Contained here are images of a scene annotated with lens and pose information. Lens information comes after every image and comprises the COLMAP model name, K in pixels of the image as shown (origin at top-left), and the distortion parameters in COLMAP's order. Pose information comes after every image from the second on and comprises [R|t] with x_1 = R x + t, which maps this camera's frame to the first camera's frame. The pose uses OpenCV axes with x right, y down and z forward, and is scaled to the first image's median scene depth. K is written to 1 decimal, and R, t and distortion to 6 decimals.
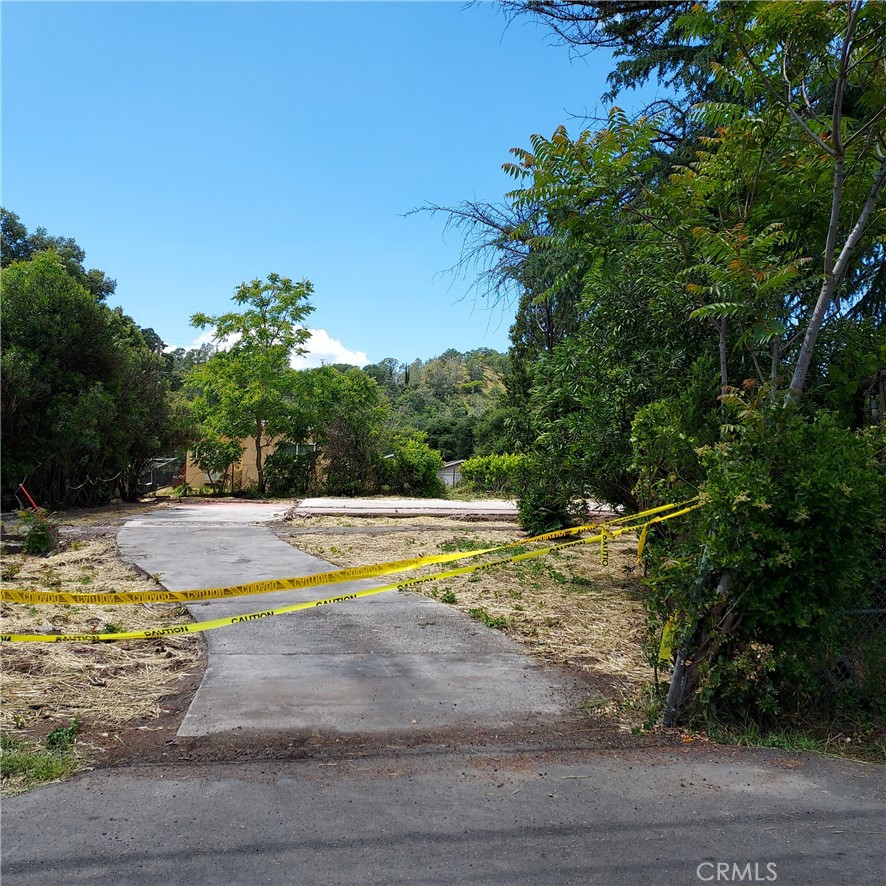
lens RADIAL K [[863.2, 0, 443.2], [0, 863.2, 448.0], [0, 0, 1]] dist [0.068950, 0.000000]
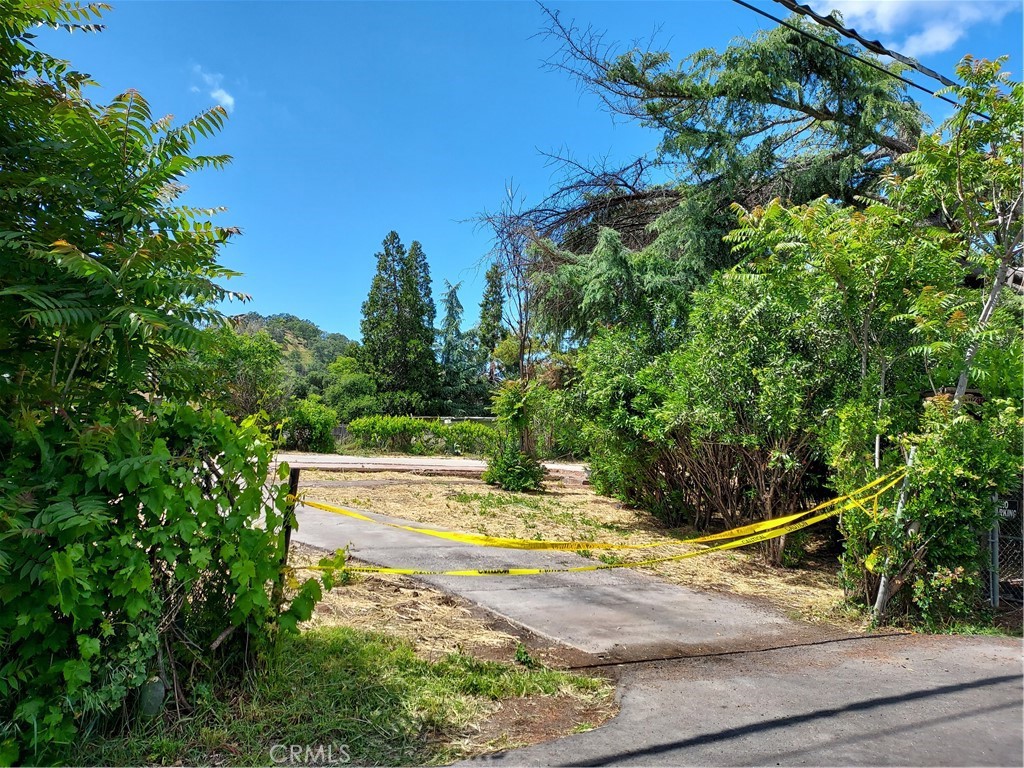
lens RADIAL K [[758.7, 0, 512.0], [0, 758.7, 378.0], [0, 0, 1]] dist [0.036801, -0.003183]
pose [[0.936792, 0.057159, 0.345187, -0.385832], [-0.042876, 0.997884, -0.048878, -0.003096], [-0.347251, 0.030988, 0.937260, -0.000644]]
